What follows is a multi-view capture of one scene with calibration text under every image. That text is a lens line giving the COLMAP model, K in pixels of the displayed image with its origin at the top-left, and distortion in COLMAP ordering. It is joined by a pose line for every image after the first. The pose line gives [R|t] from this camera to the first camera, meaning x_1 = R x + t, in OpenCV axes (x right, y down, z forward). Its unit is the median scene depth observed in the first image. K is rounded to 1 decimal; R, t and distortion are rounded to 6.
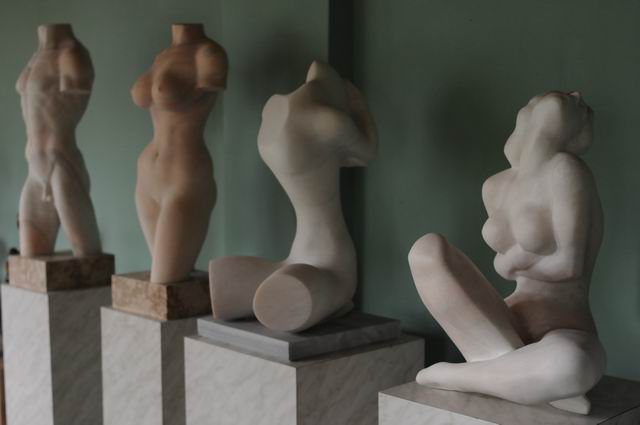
lens RADIAL K [[987.7, 0, 320.0], [0, 987.7, 212.5], [0, 0, 1]] dist [-0.076016, -0.044523]
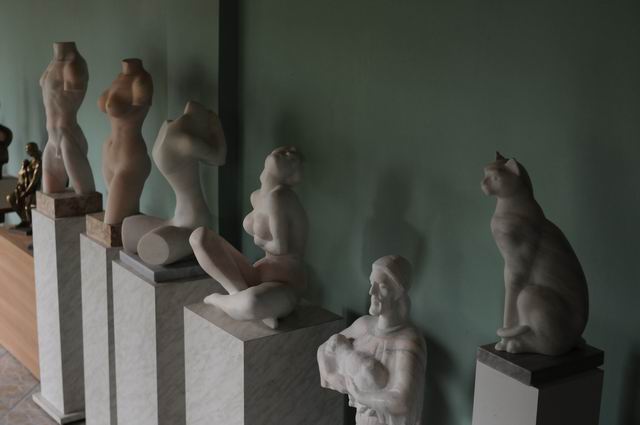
lens RADIAL K [[987.7, 0, 320.0], [0, 987.7, 212.5], [0, 0, 1]] dist [-0.076016, -0.044523]
pose [[0.988710, 0.063337, -0.135798, 0.383776], [-0.044018, 0.989057, 0.140814, -0.182051], [0.143231, -0.133246, 0.980679, -0.520192]]
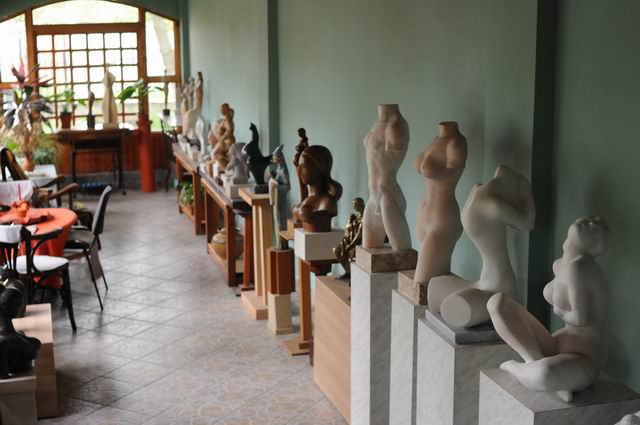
lens RADIAL K [[987.7, 0, 320.0], [0, 987.7, 212.5], [0, 0, 1]] dist [-0.076016, -0.044523]
pose [[0.879274, 0.092613, -0.467226, 0.438459], [-0.049330, 0.993346, 0.104065, -0.200553], [0.473755, -0.068454, 0.877992, -0.514029]]
